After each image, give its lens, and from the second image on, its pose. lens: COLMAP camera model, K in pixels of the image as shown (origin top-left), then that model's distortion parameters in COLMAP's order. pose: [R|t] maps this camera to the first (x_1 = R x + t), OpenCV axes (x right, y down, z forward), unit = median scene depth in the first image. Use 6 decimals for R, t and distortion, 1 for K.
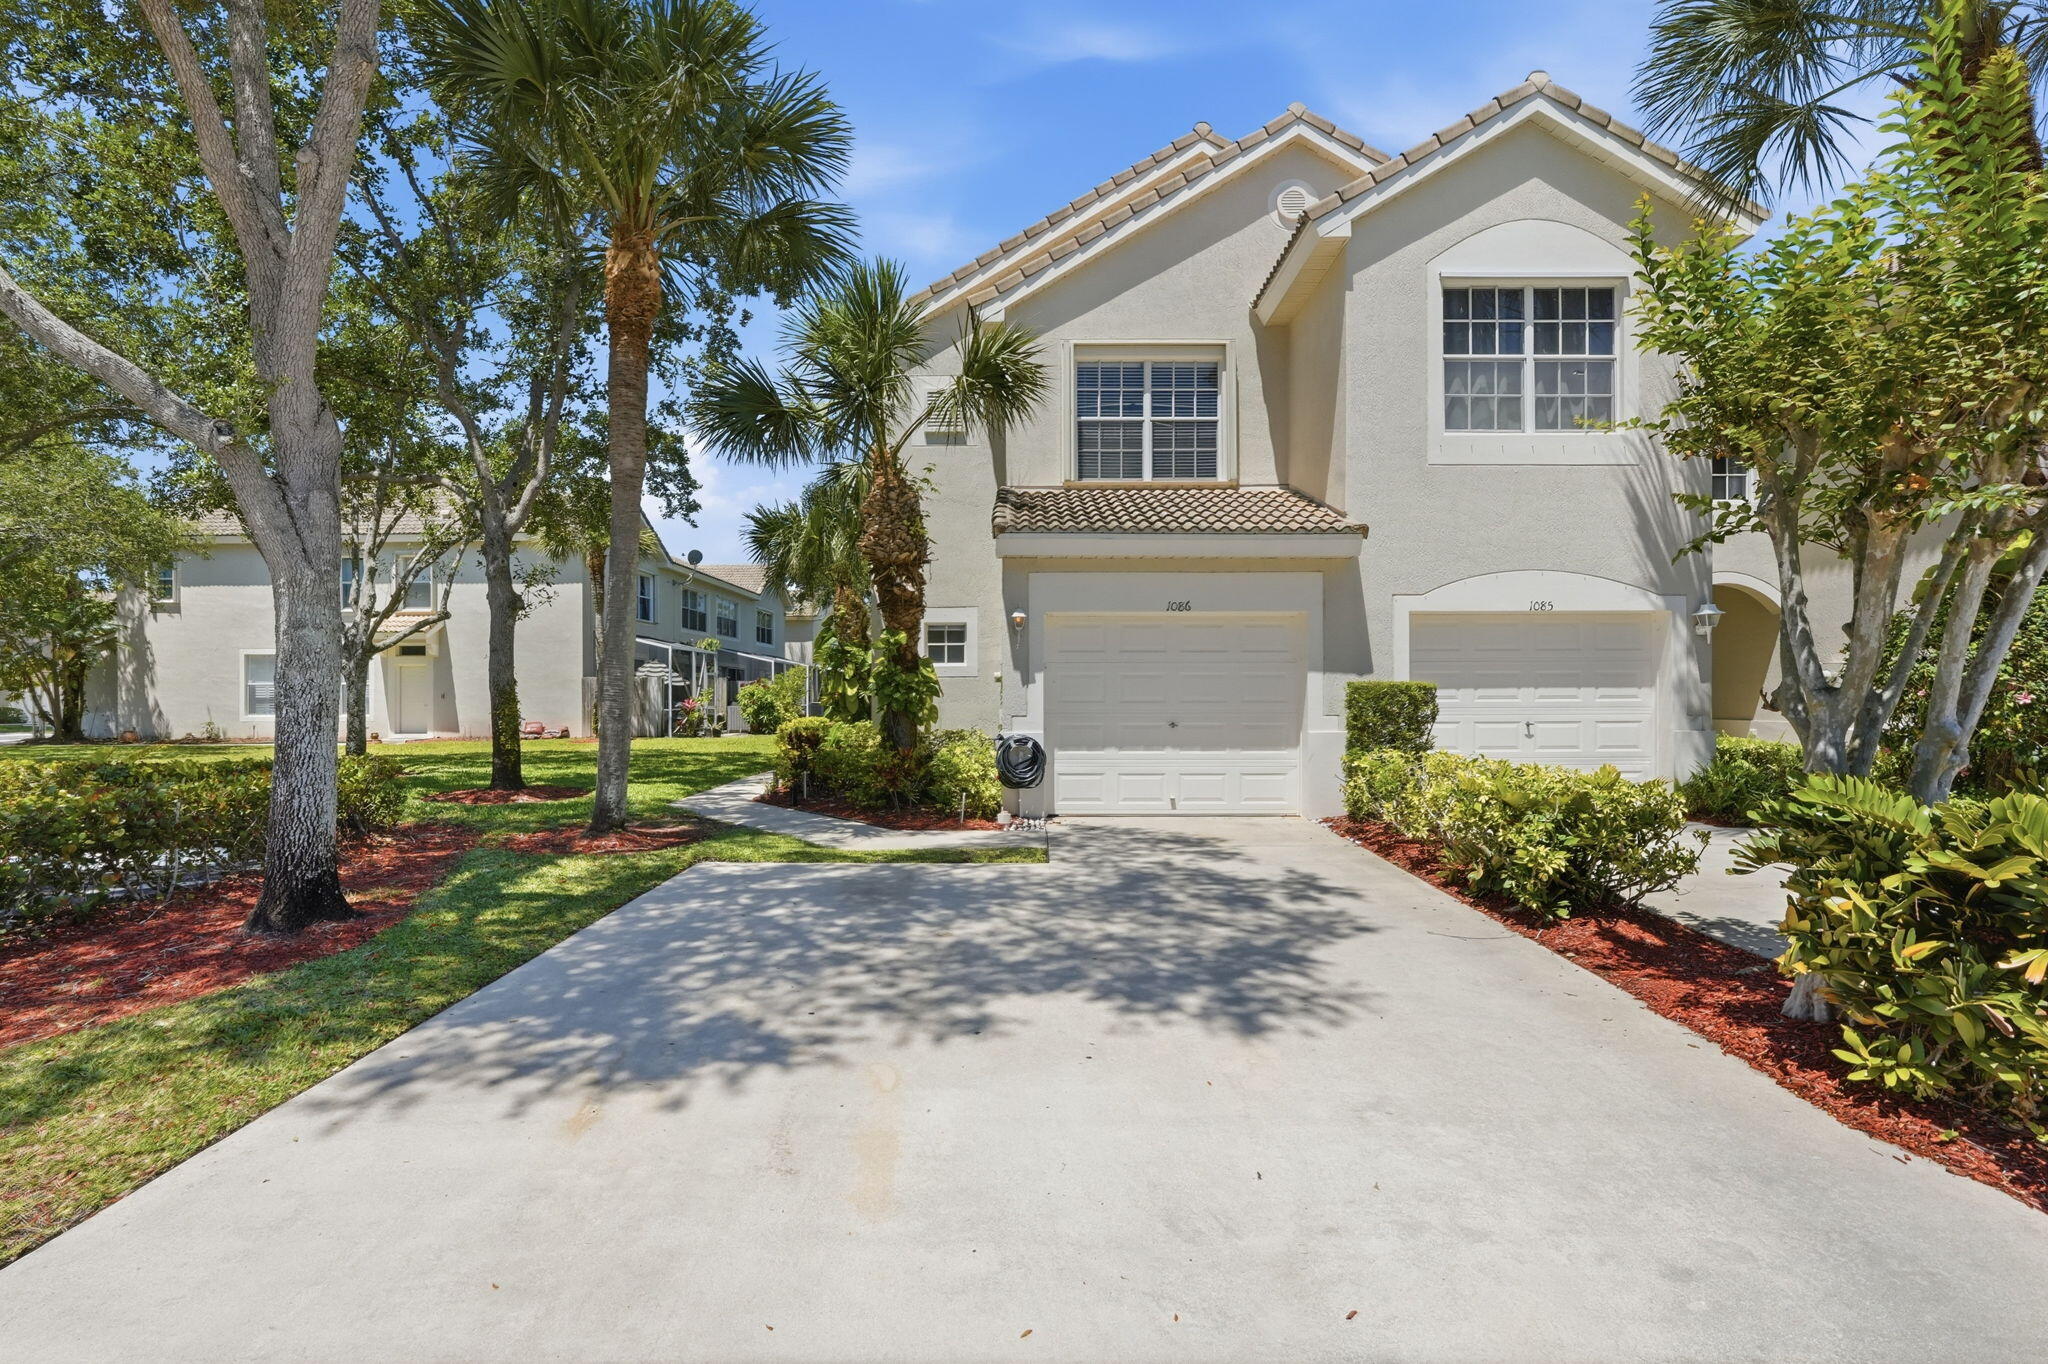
lens RADIAL K [[893.3, 0, 1022.1], [0, 893.3, 673.8], [0, 0, 1]] dist [-0.014342, 0.001314]
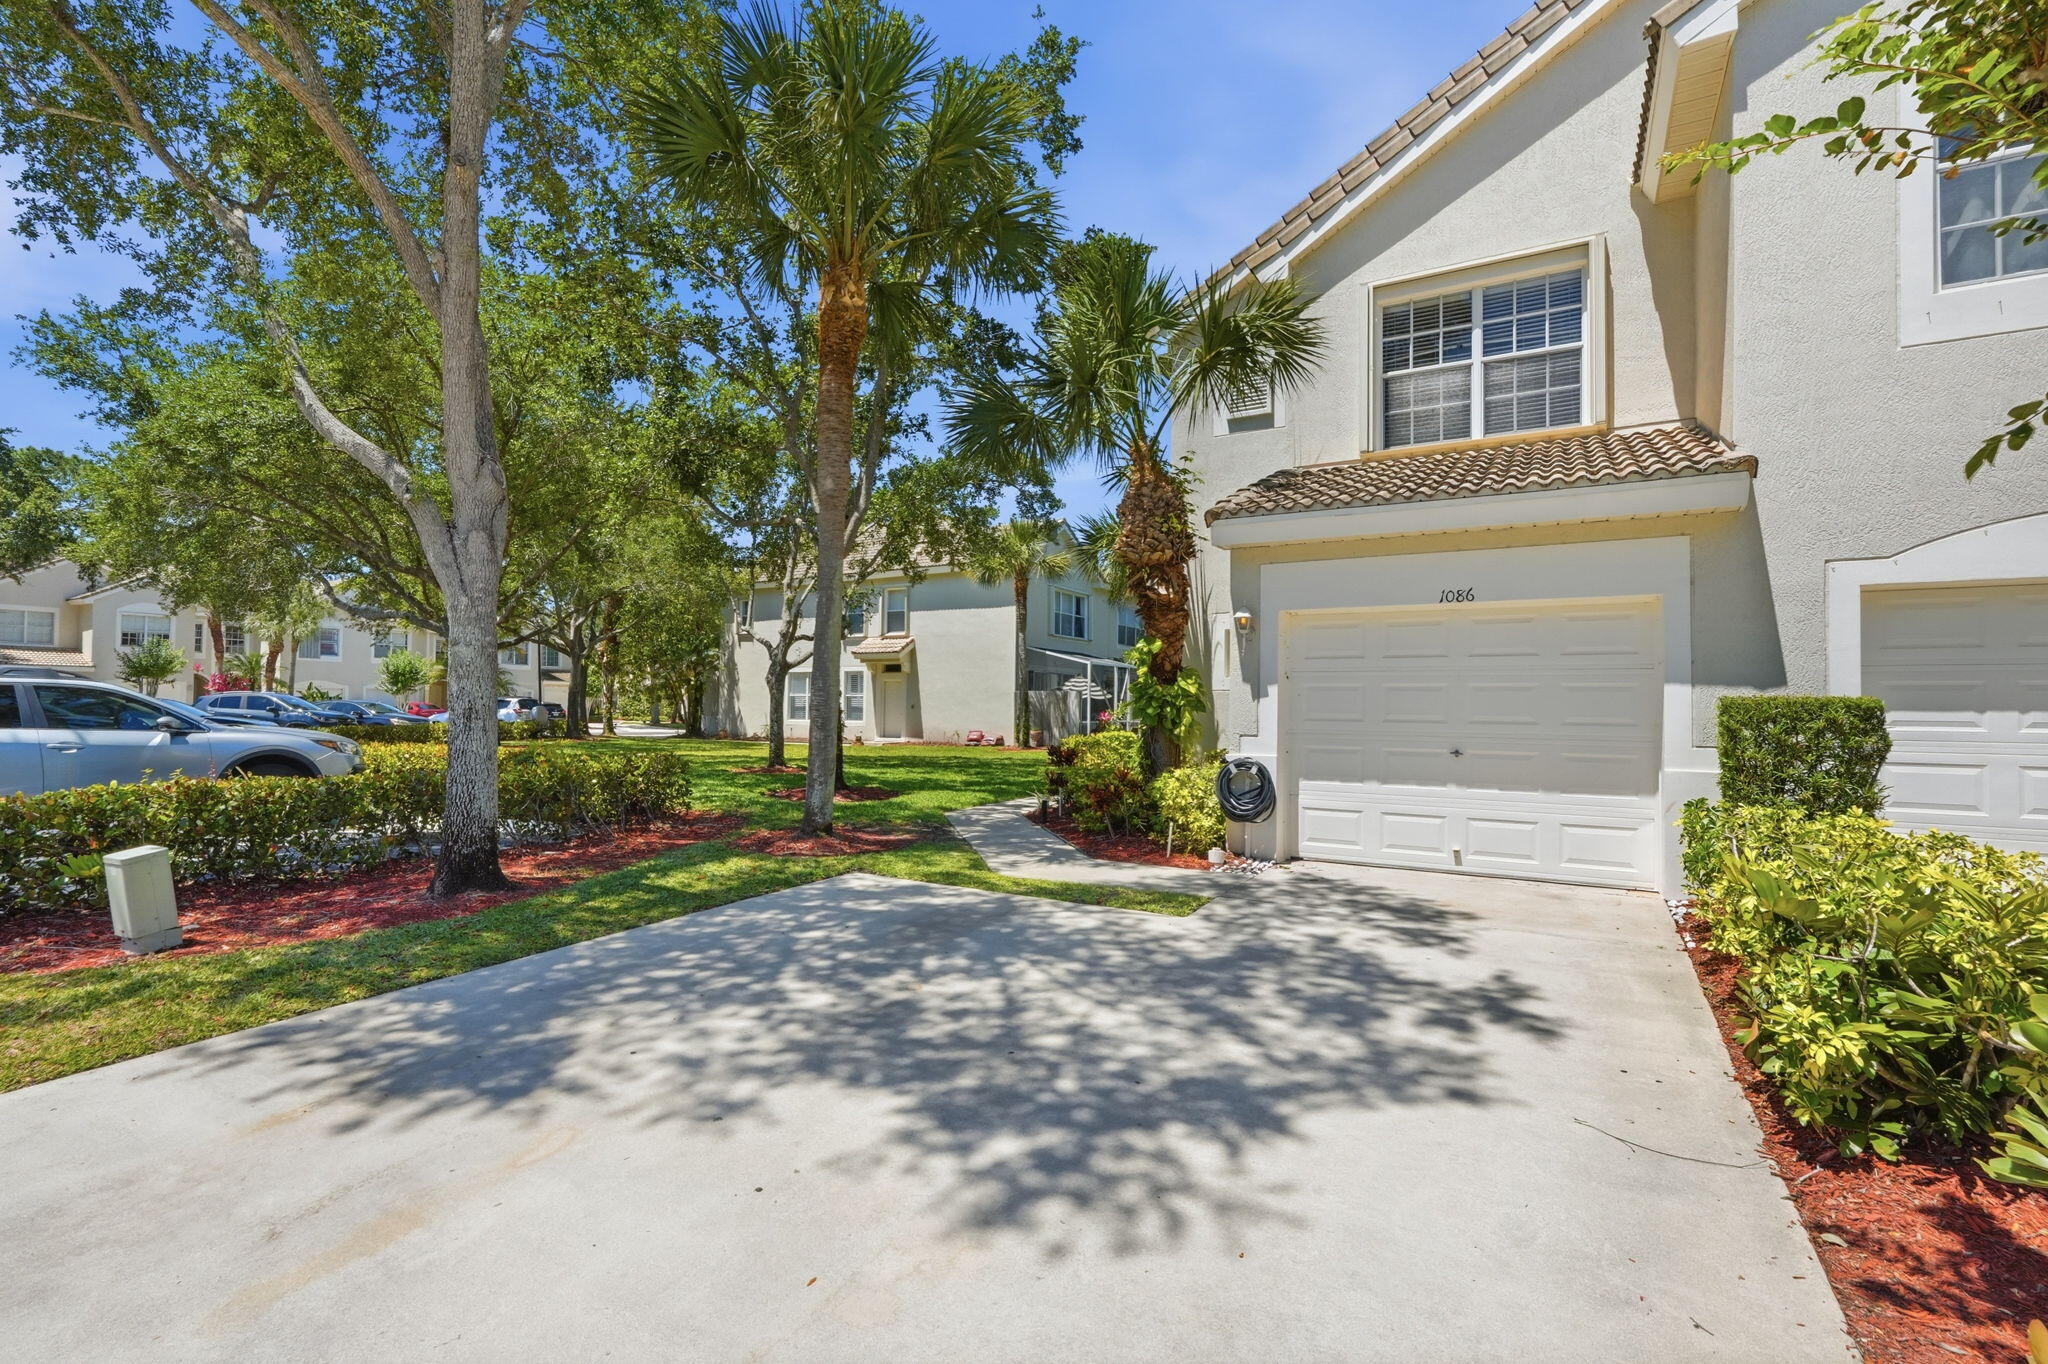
lens RADIAL K [[893.3, 0, 1022.1], [0, 893.3, 673.8], [0, 0, 1]] dist [-0.014342, 0.001314]
pose [[0.868647, -0.006973, -0.495383, 0.240302], [-0.001380, 0.999863, -0.016493, 0.003247], [0.495430, 0.015010, 0.868518, 0.173448]]
